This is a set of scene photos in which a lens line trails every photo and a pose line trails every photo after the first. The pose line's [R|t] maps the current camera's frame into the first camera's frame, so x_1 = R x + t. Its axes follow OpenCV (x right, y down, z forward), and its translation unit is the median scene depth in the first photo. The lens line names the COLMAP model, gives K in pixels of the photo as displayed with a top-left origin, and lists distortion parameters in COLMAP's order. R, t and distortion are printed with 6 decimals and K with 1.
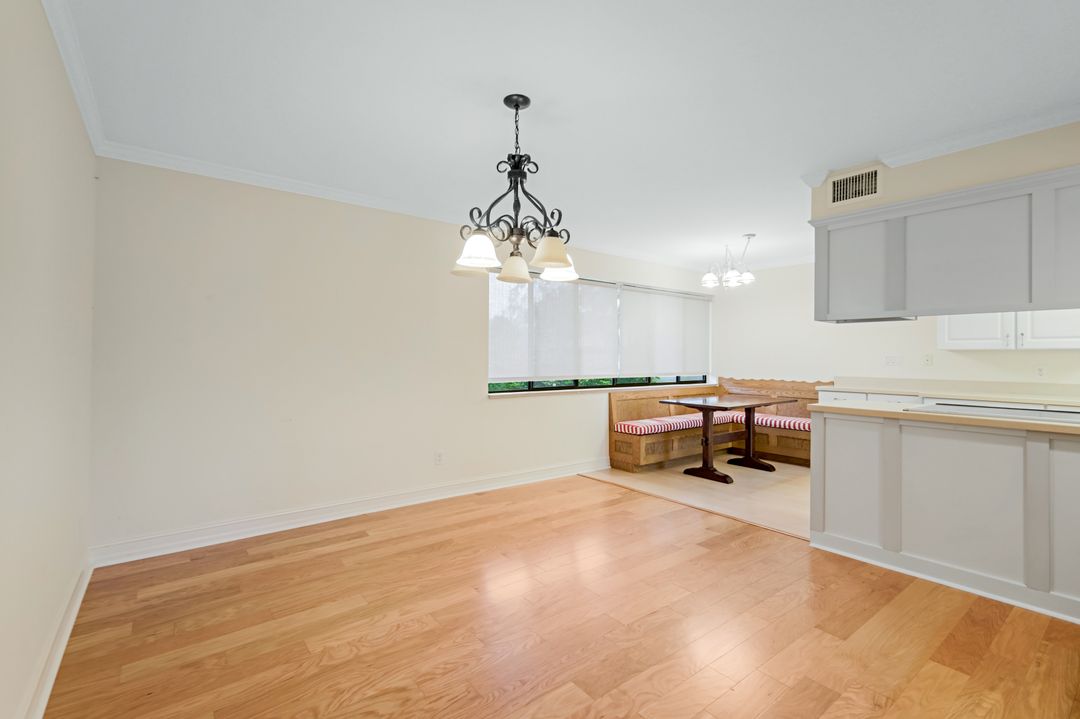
lens RADIAL K [[483.0, 0, 540.7], [0, 483.0, 361.1], [0, 0, 1]] dist [0.015396, 0.000069]
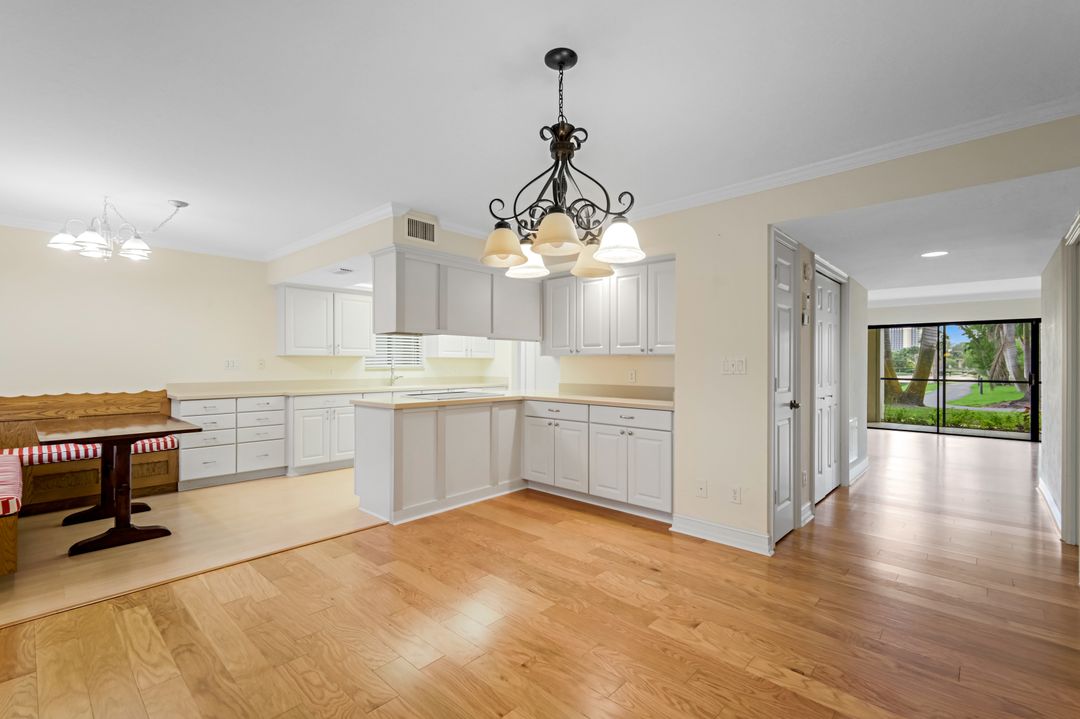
lens RADIAL K [[483.0, 0, 540.7], [0, 483.0, 361.1], [0, 0, 1]] dist [0.015396, 0.000069]
pose [[-0.160628, 0.001270, 0.987014, -0.776410], [0.006726, 0.999977, -0.000192, -0.009407], [-0.986992, 0.006608, -0.160633, 1.024617]]
